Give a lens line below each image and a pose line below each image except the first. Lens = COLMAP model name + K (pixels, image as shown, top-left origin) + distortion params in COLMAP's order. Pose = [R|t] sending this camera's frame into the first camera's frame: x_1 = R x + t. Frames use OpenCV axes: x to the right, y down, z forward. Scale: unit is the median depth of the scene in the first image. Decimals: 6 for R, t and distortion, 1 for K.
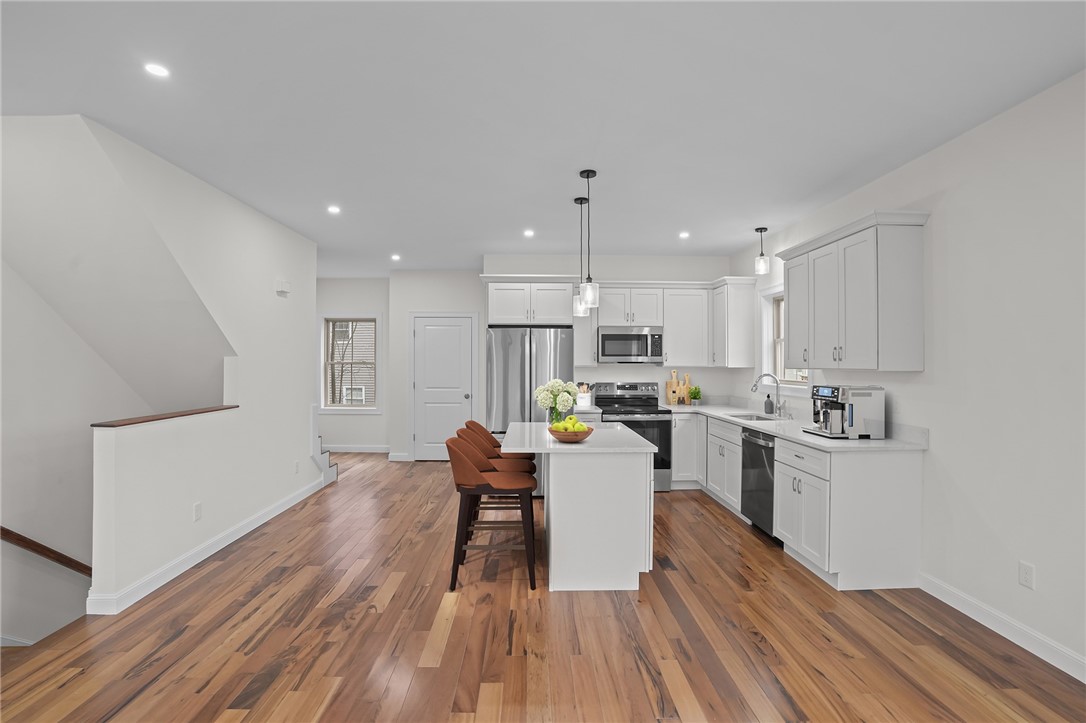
lens RADIAL K [[503.5, 0, 539.6], [0, 503.5, 361.7], [0, 0, 1]] dist [-0.070132, 0.025922]
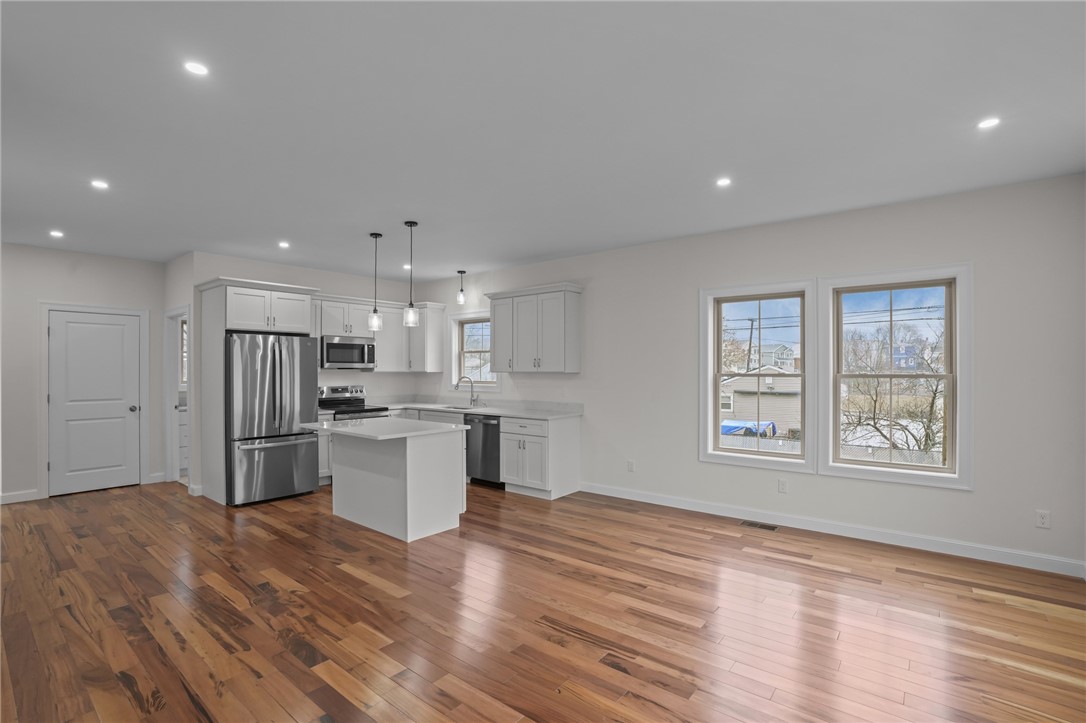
lens RADIAL K [[503.5, 0, 539.6], [0, 503.5, 361.7], [0, 0, 1]] dist [-0.070132, 0.025922]
pose [[0.646368, 0.008161, 0.762982, -0.684175], [0.001514, 0.999927, -0.011978, 0.000860], [-0.763024, 0.008897, 0.646308, -0.103473]]
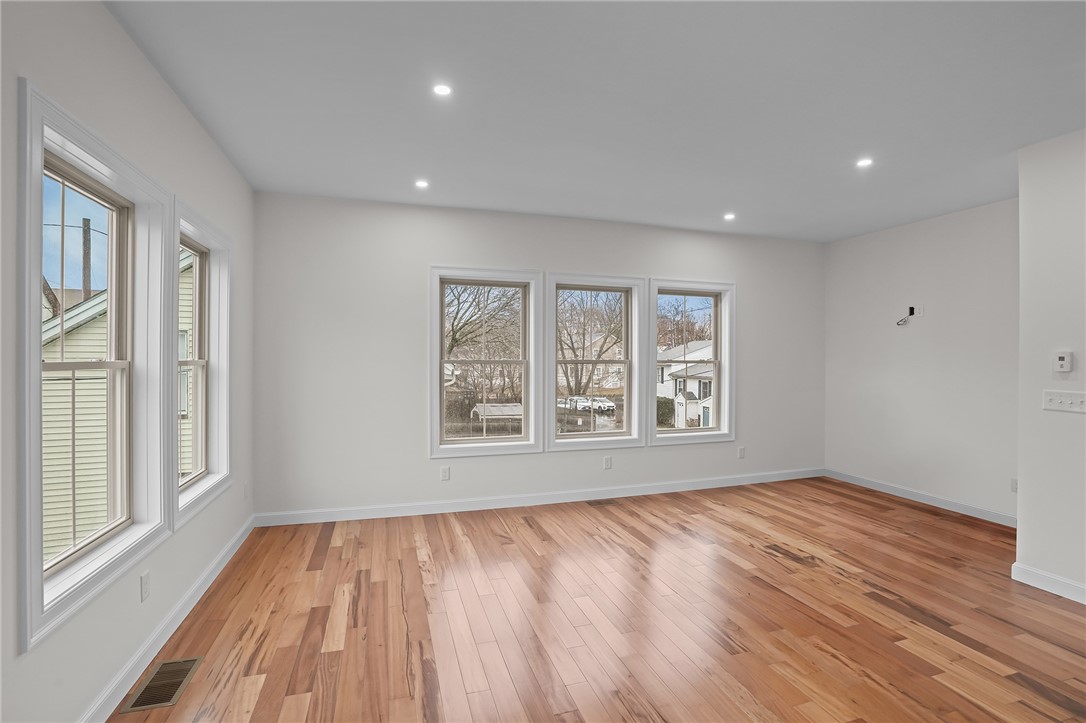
lens RADIAL K [[503.5, 0, 539.6], [0, 503.5, 361.7], [0, 0, 1]] dist [-0.070132, 0.025922]
pose [[-0.962264, -0.003160, -0.272098, 0.392748], [-0.004200, 0.999986, 0.003240, 0.013263], [0.272084, 0.004261, -0.962264, 1.001950]]
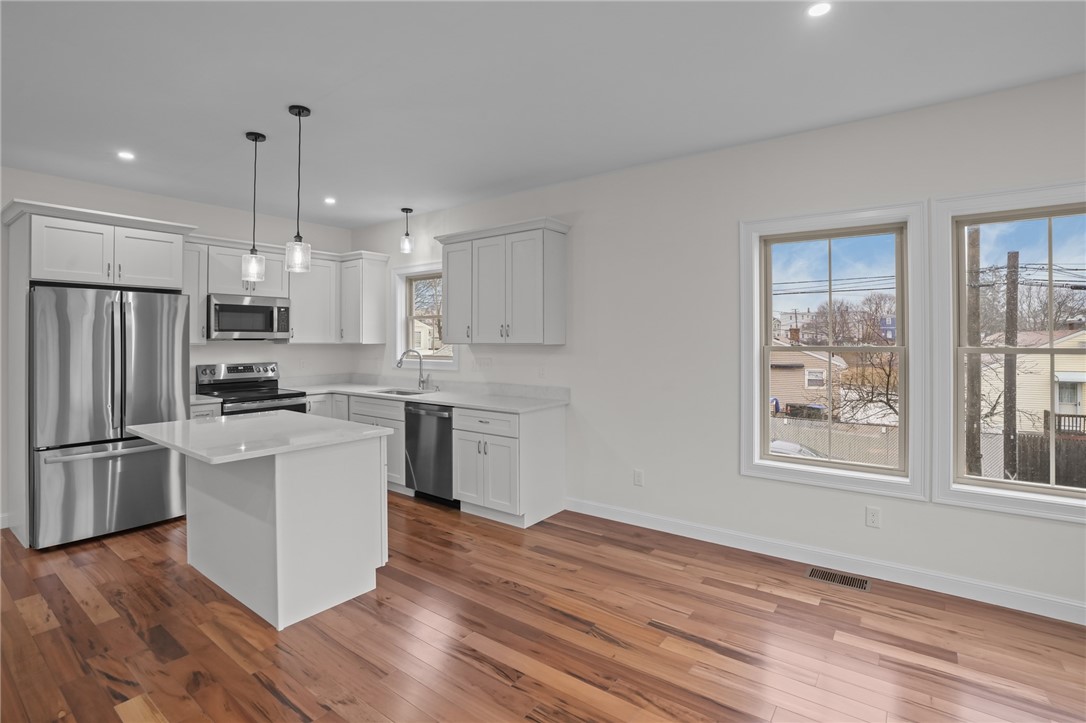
lens RADIAL K [[514.8, 0, 545.4], [0, 514.8, 336.7], [0, 0, 1]] dist [-0.071346, 0.026587]
pose [[0.611685, 0.001805, 0.791100, -0.310088], [0.001882, 0.999991, -0.003737, 0.002776], [-0.791100, 0.003774, 0.611676, 0.169825]]
